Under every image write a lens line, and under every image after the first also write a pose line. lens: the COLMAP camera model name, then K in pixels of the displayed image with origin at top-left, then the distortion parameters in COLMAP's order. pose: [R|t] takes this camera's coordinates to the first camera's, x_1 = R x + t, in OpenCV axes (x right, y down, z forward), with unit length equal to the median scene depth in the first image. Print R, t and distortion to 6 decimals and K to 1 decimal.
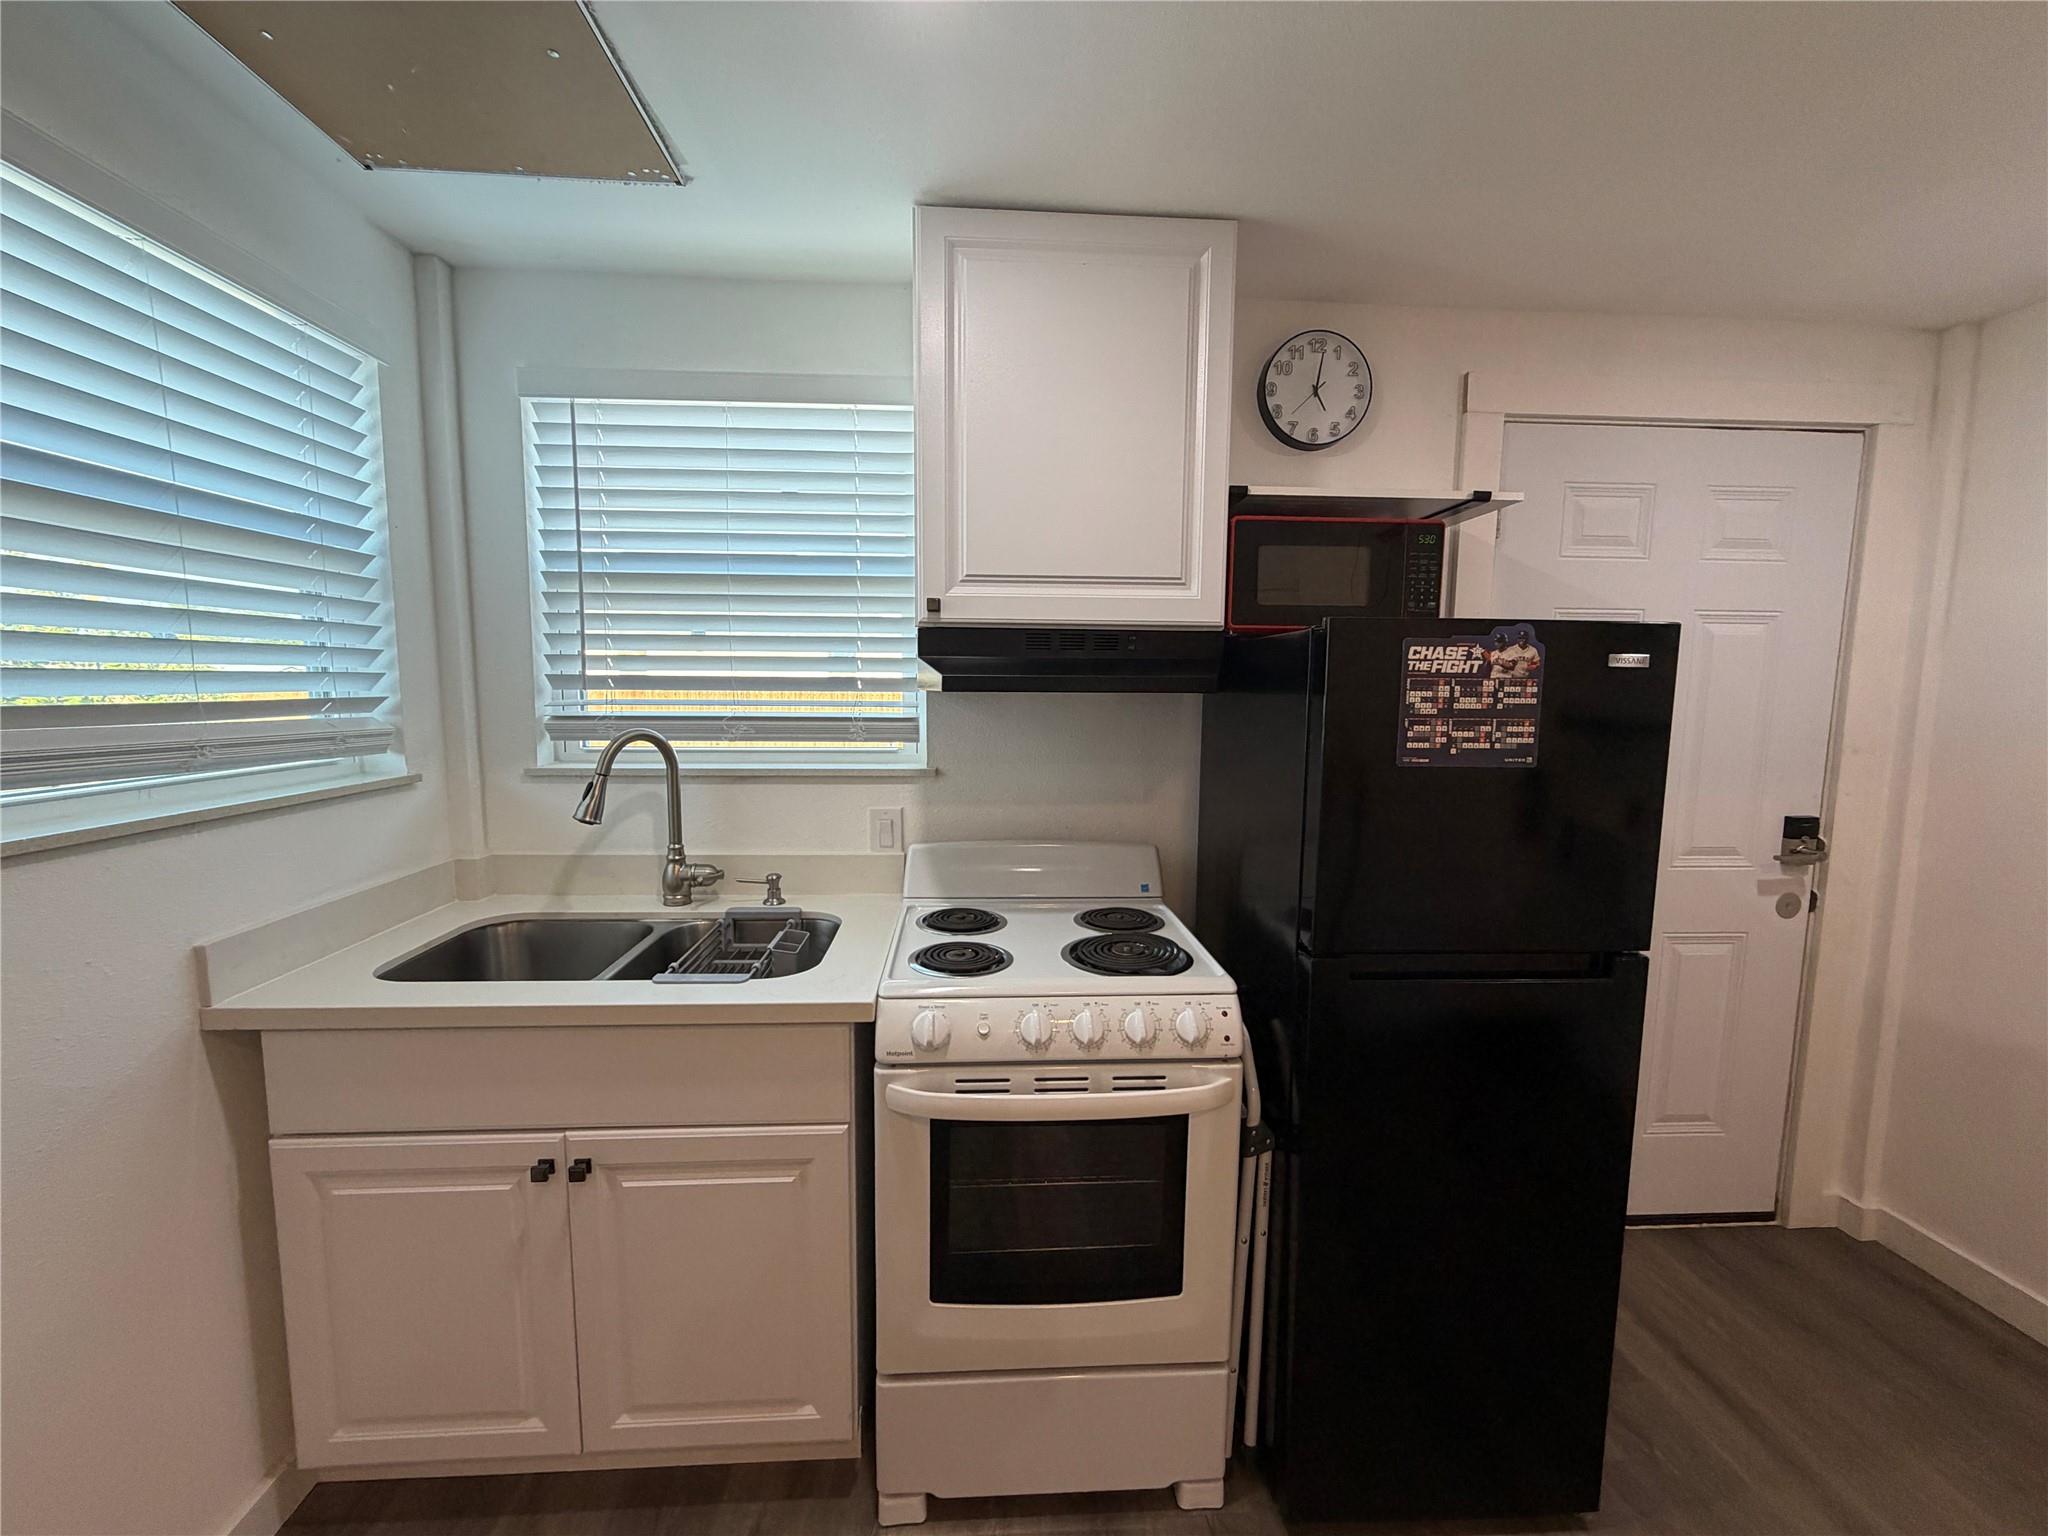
lens RADIAL K [[817.3, 0, 1019.8], [0, 817.3, 769.3], [0, 0, 1]] dist [-0.001693, 0.000348]
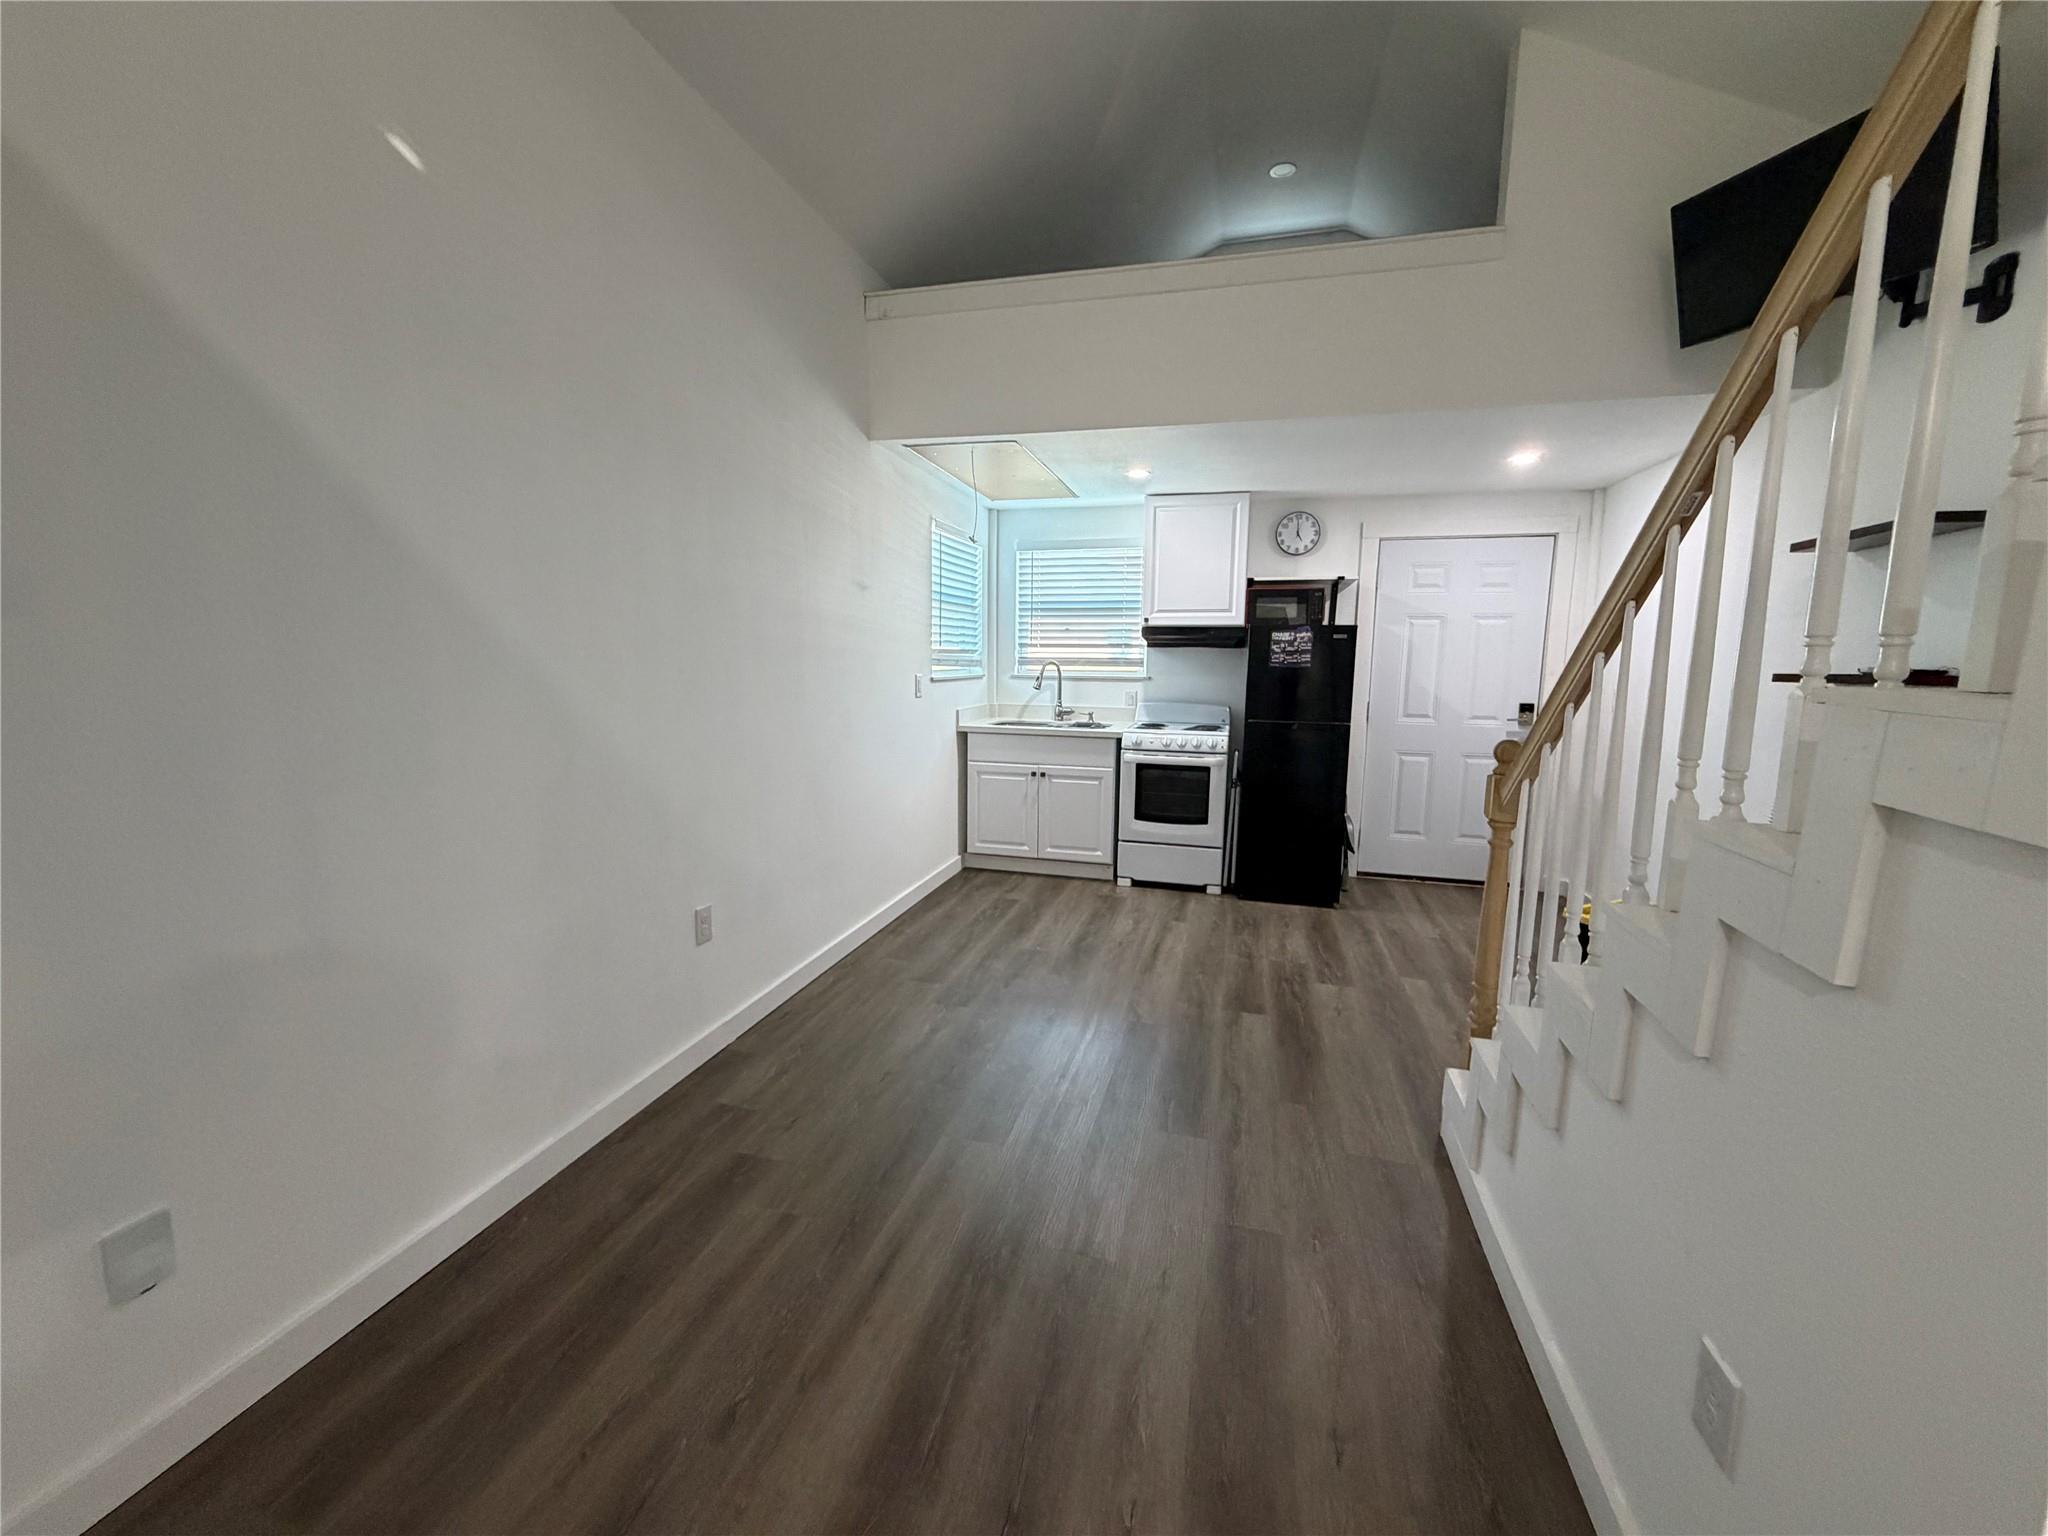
lens RADIAL K [[817.3, 0, 1019.7], [0, 817.3, 770.3], [0, 0, 1]] dist [-0.001693, 0.000348]
pose [[0.945540, 0.045797, -0.322267, 0.467720], [-0.035947, 0.998689, 0.036455, 0.277567], [0.323514, -0.022885, 0.945947, -2.122015]]
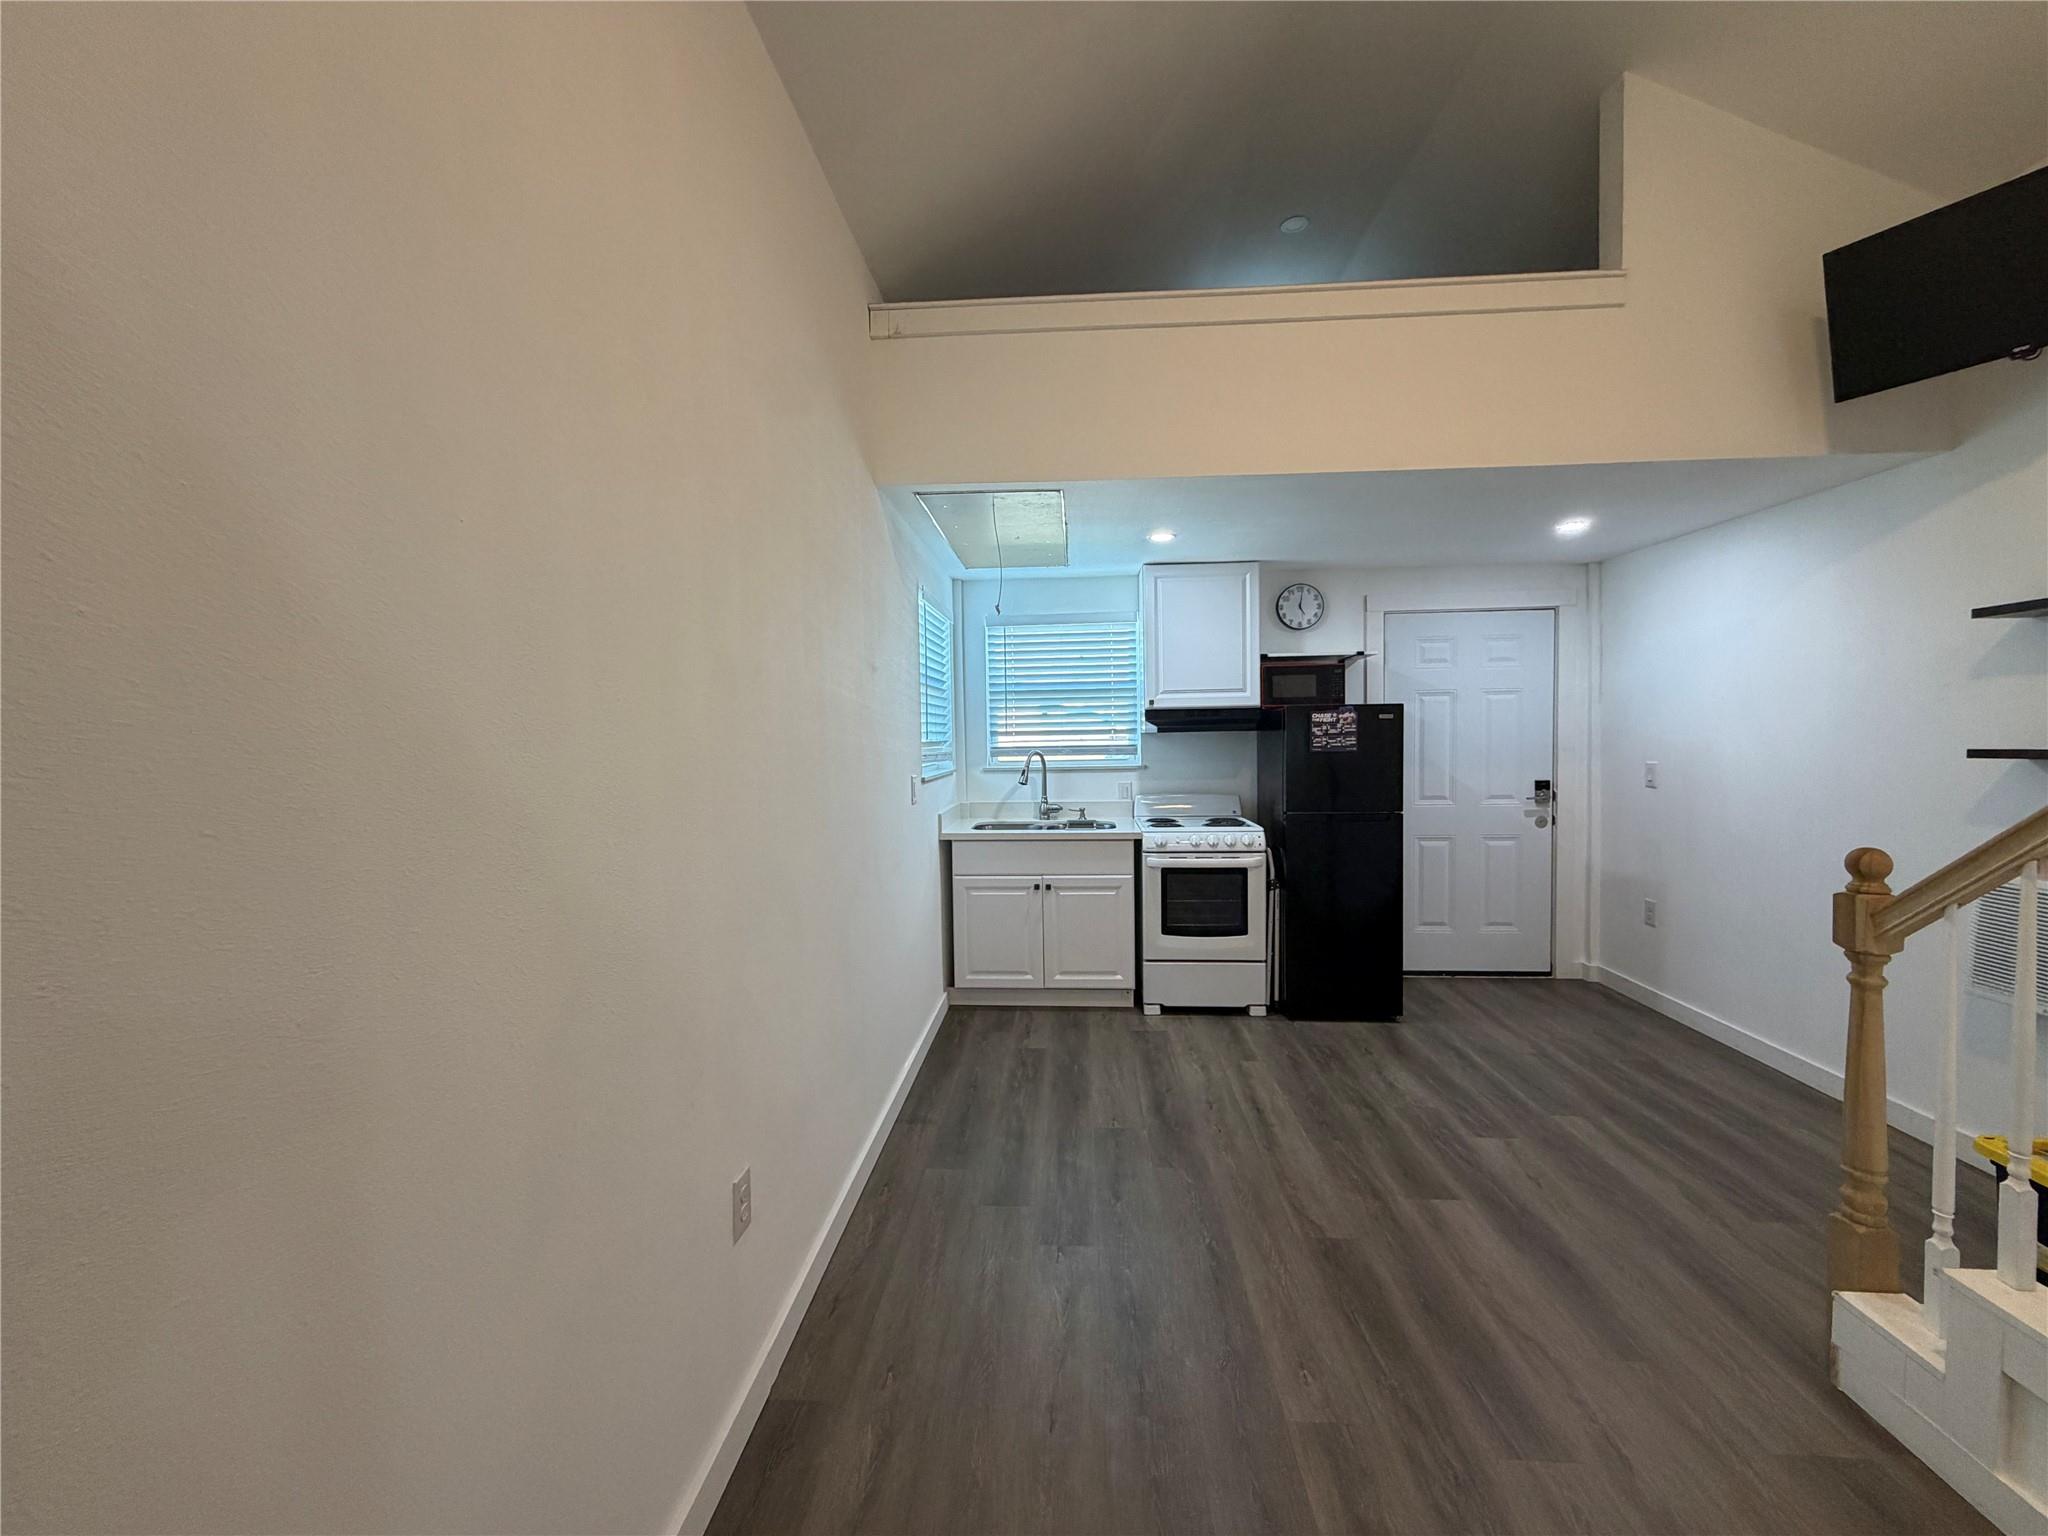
lens RADIAL K [[817.3, 0, 1019.5], [0, 817.3, 770.2], [0, 0, 1]] dist [-0.001693, 0.000348]
pose [[0.990995, -0.021050, -0.132233, -0.183722], [0.012835, 0.997952, -0.062674, 0.195148], [0.133281, 0.060413, 0.989235, -1.762819]]
